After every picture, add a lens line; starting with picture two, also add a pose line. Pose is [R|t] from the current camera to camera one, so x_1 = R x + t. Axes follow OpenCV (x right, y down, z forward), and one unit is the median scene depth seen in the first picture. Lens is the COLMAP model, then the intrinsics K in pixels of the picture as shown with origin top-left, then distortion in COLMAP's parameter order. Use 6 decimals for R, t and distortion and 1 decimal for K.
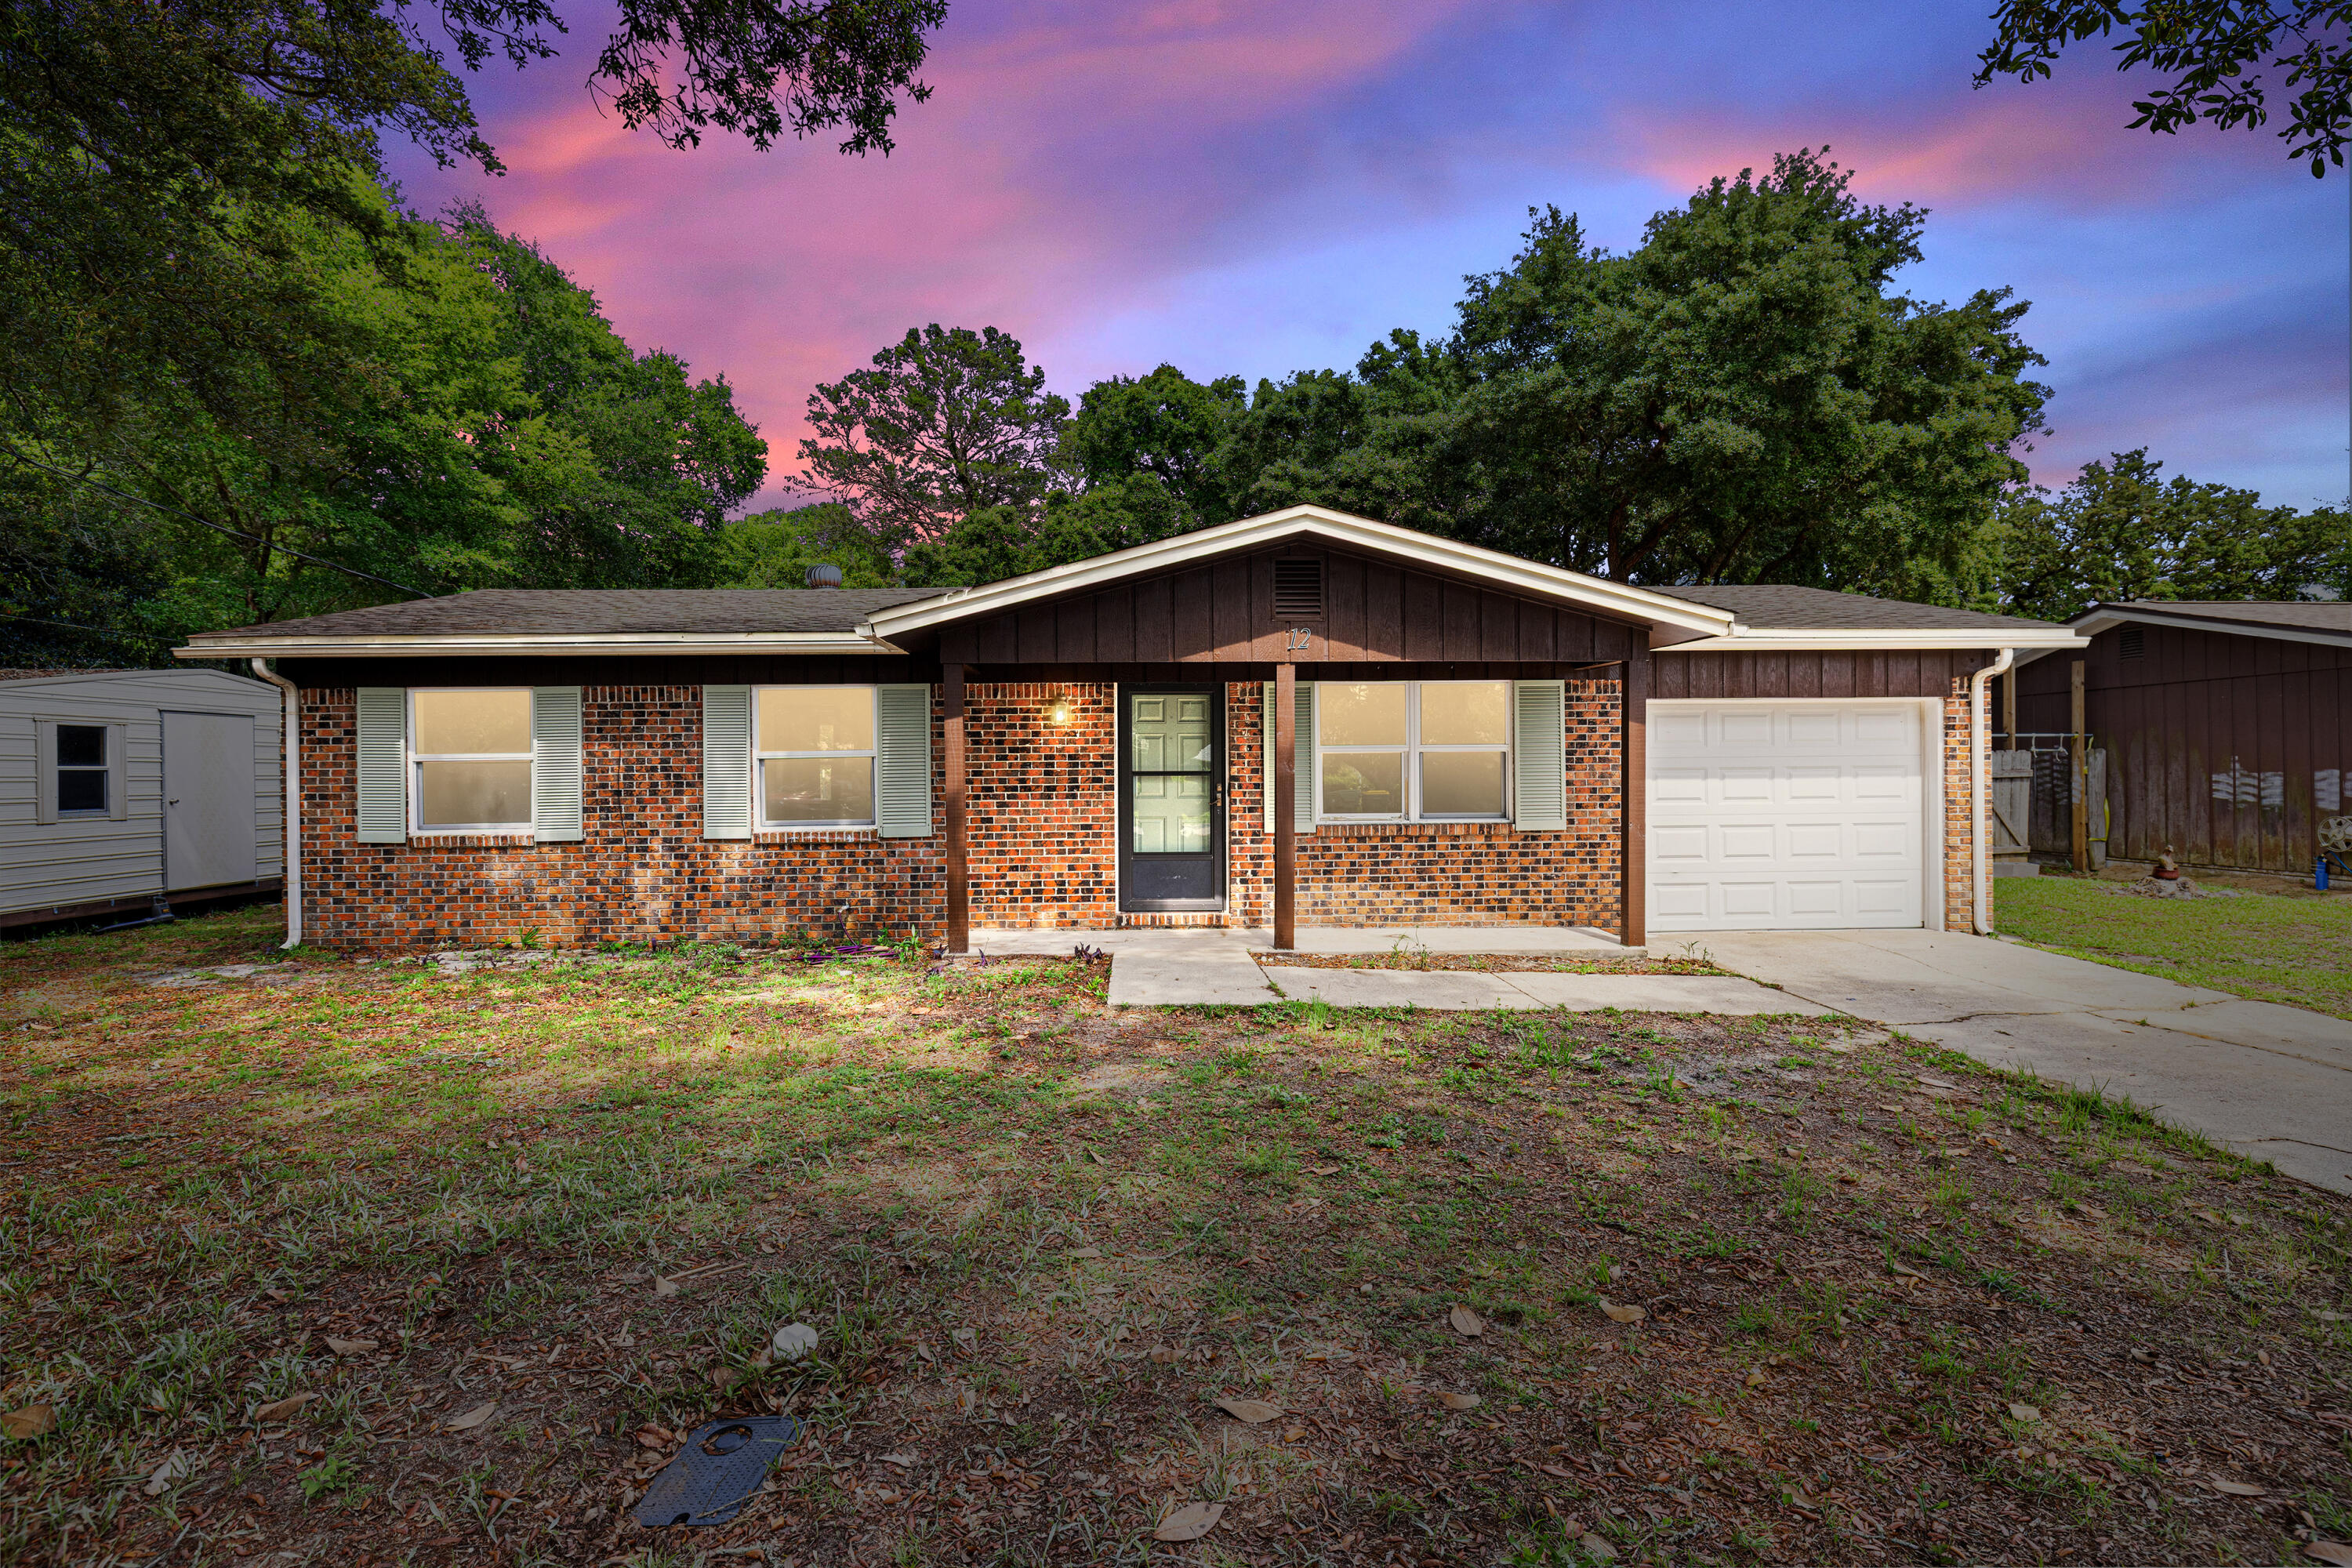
lens RADIAL K [[1096.6, 0, 1180.9], [0, 1096.6, 768.9], [0, 0, 1]] dist [-0.003187, -0.000510]
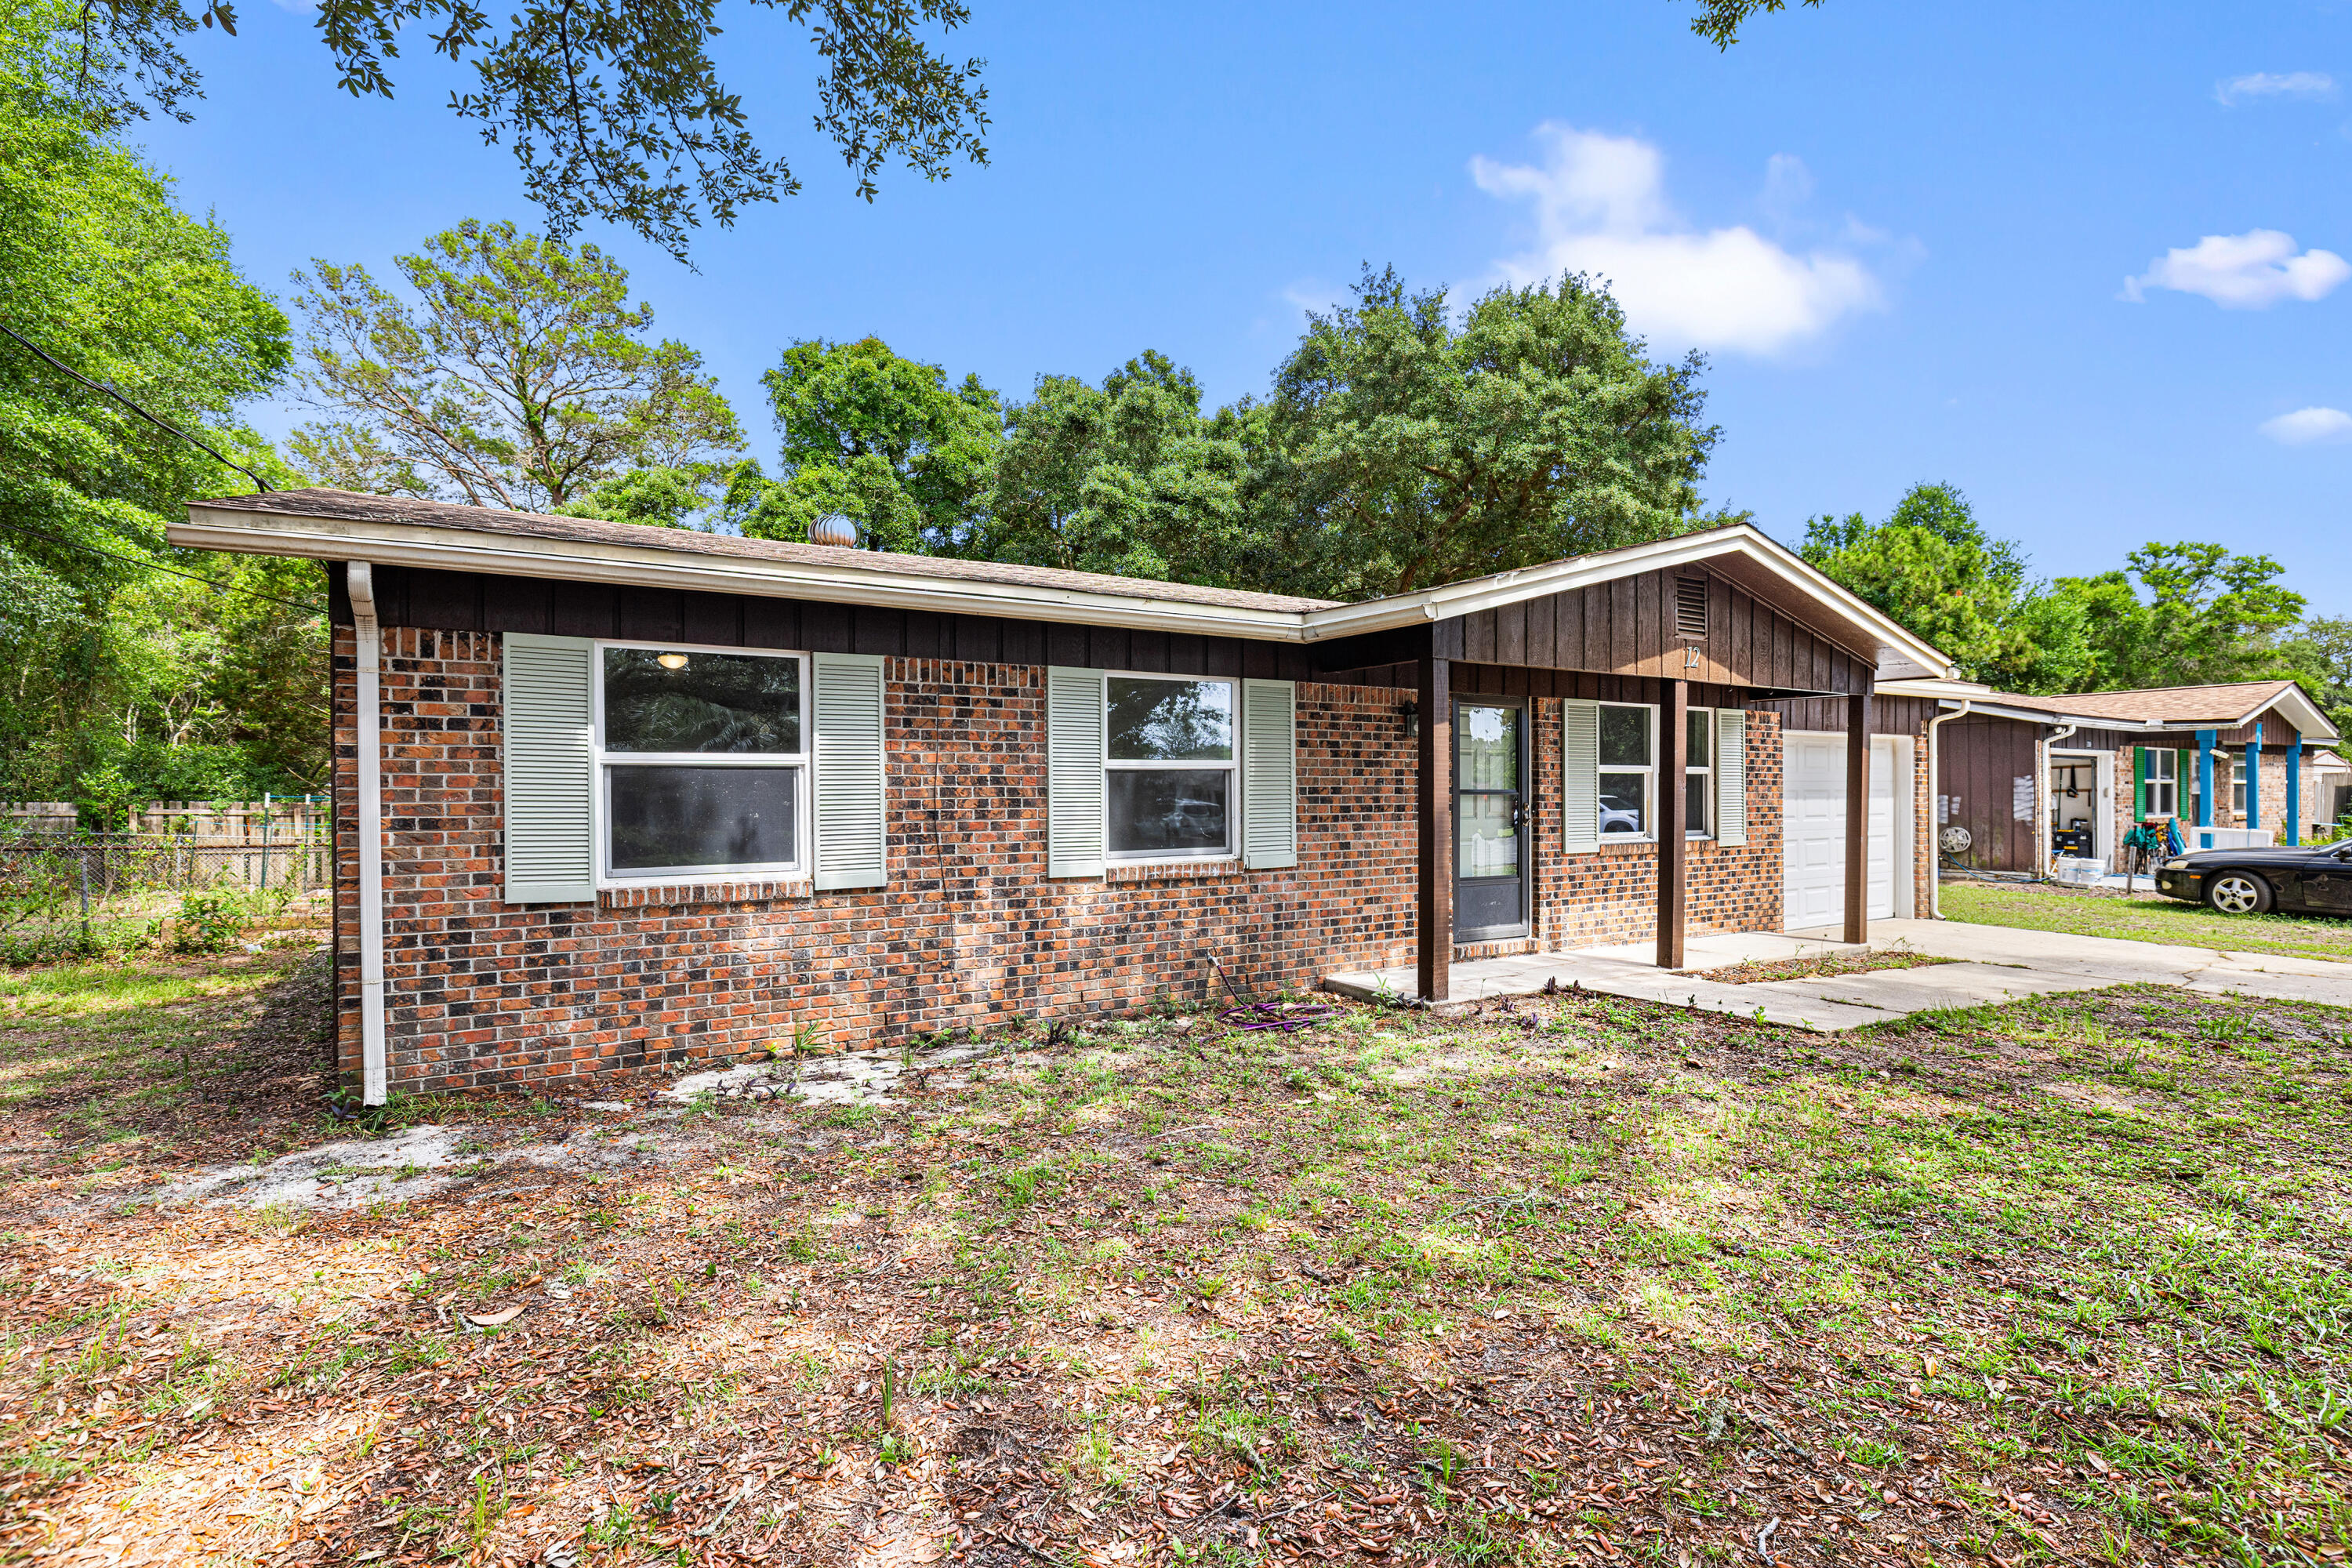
lens RADIAL K [[1106.2, 0, 1192.3], [0, 1106.2, 798.7], [0, 0, 1]] dist [-0.008549, 0.001338]
pose [[0.868549, 0.003011, 0.495595, -0.708463], [-0.002455, 0.999995, -0.001772, 0.012360], [-0.495598, 0.000322, 0.868552, 0.313981]]
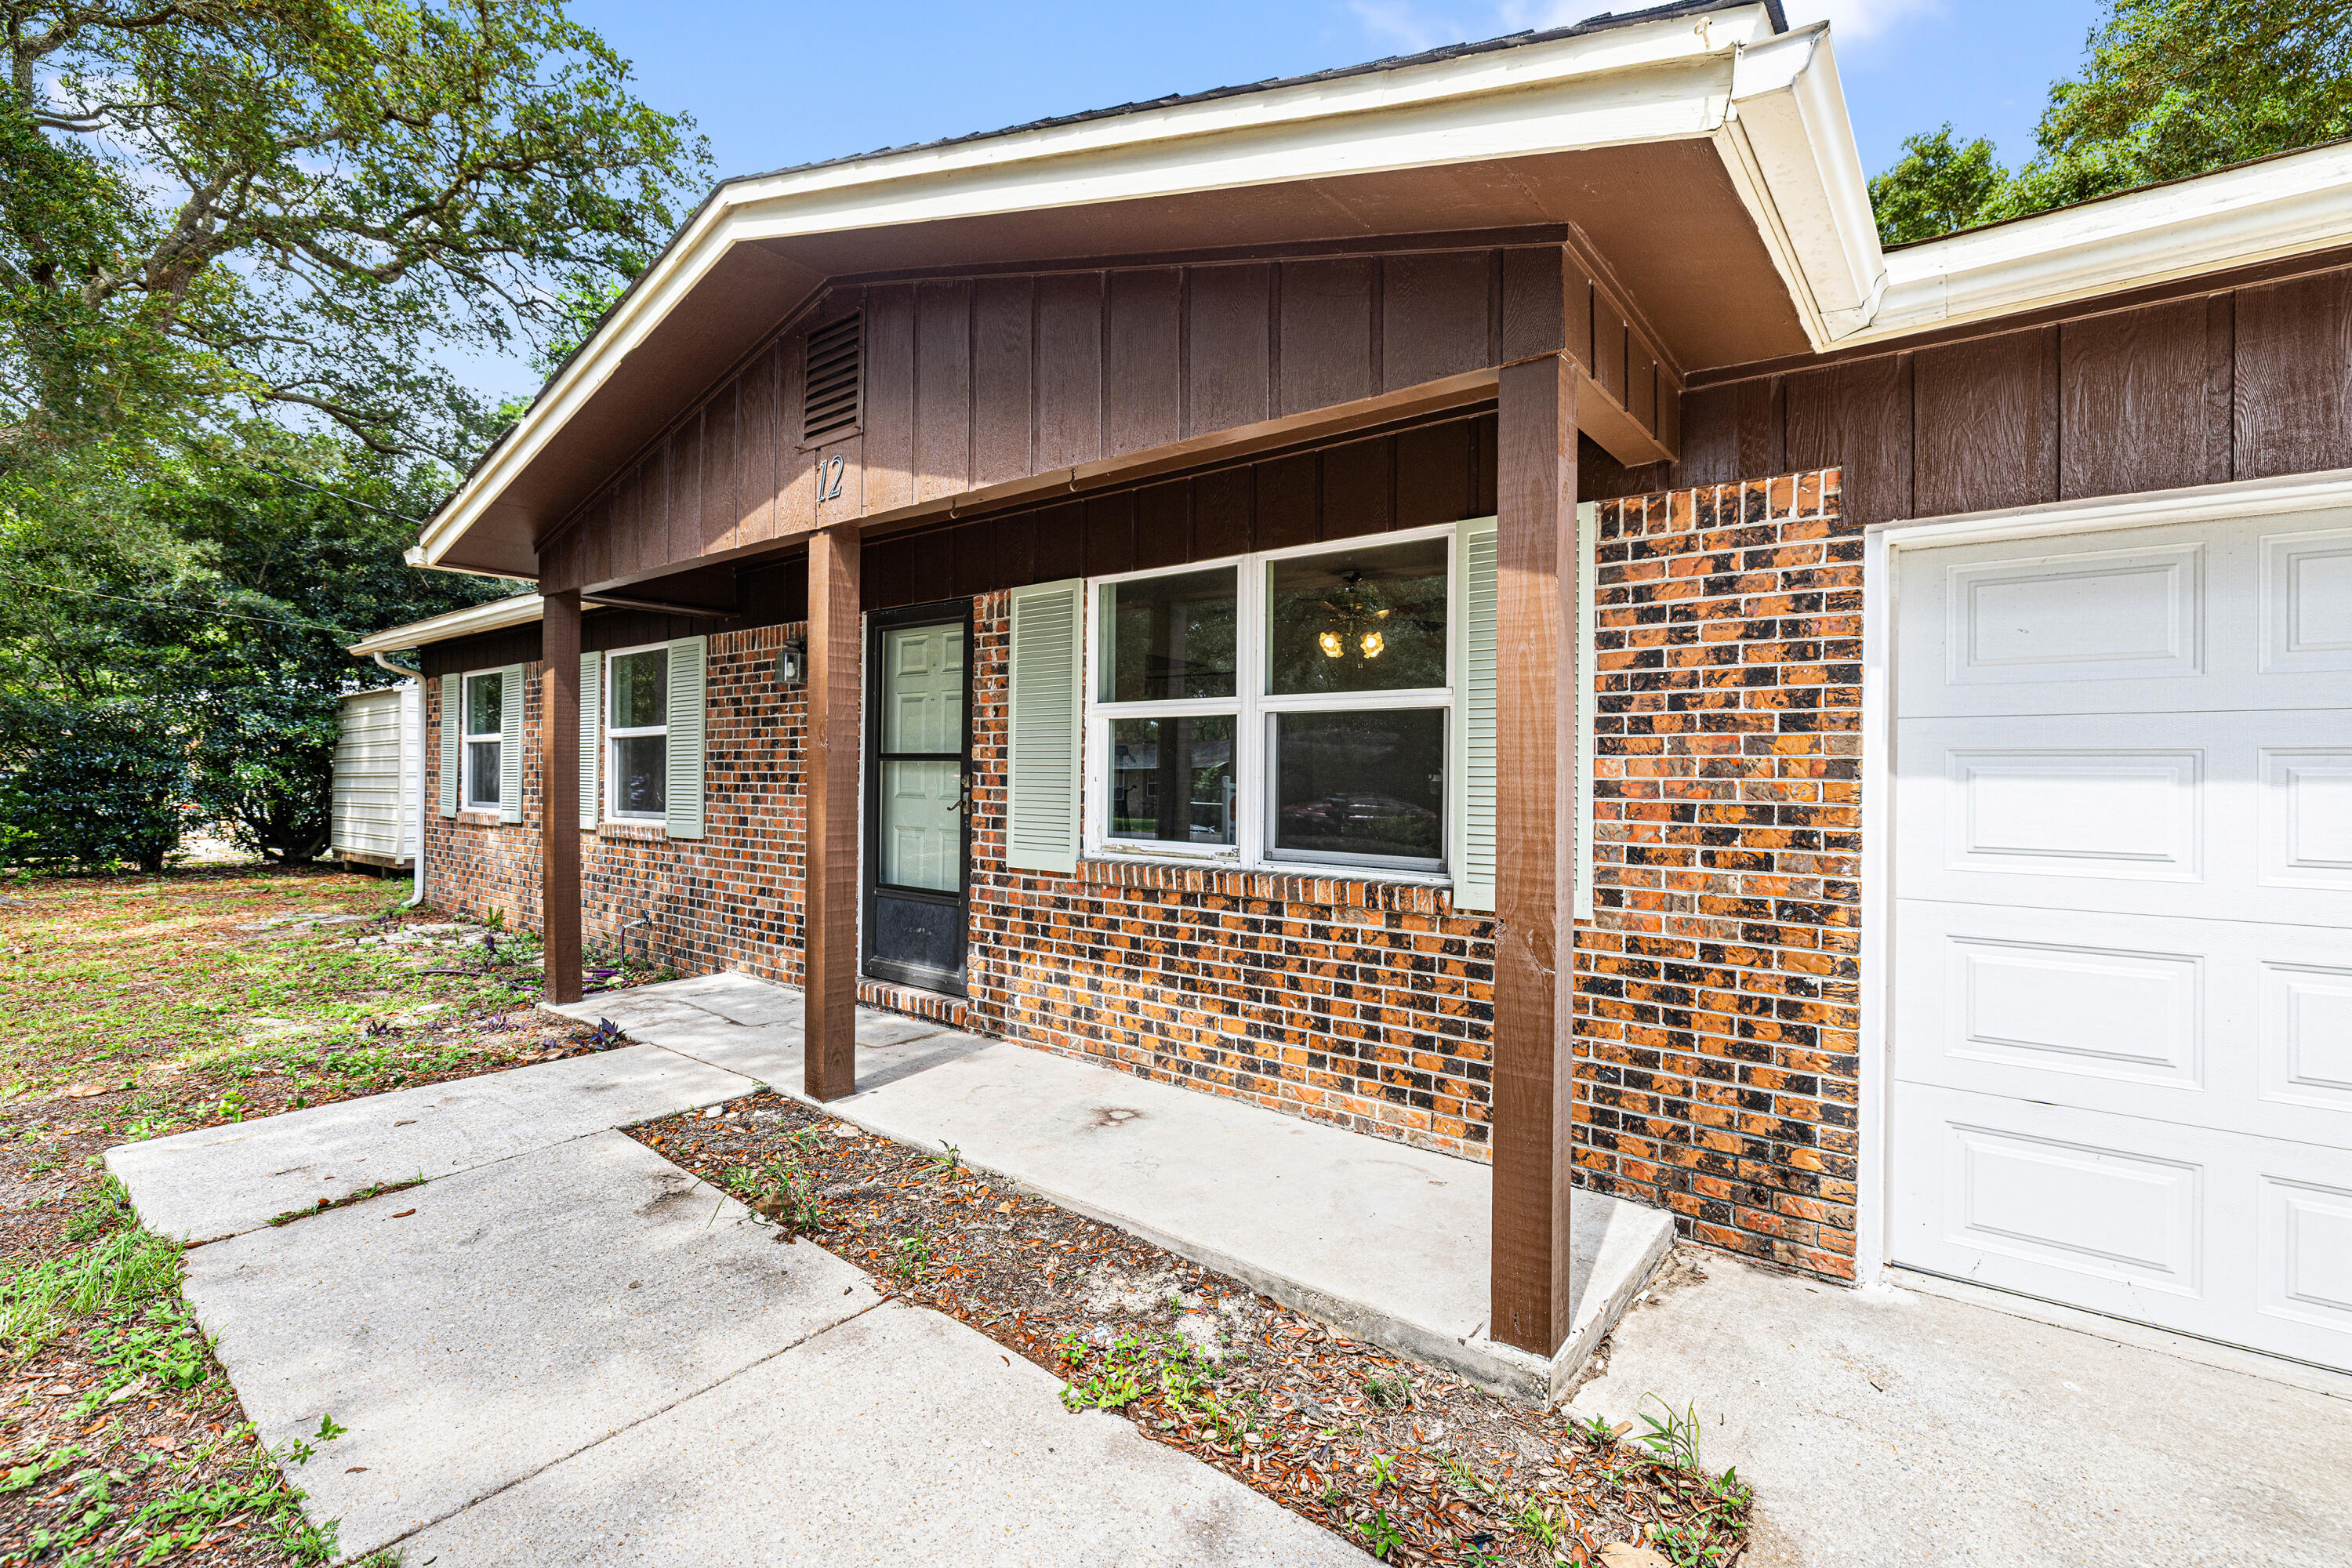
lens RADIAL K [[1035.9, 0, 1184.5], [0, 1035.9, 773.5], [0, 0, 1]] dist [-0.003998, -0.000149]
pose [[0.763119, 0.014183, -0.646103, 0.480209], [-0.018512, 0.999829, 0.000083, 0.010631], [0.645993, 0.011897, 0.763250, 0.672955]]
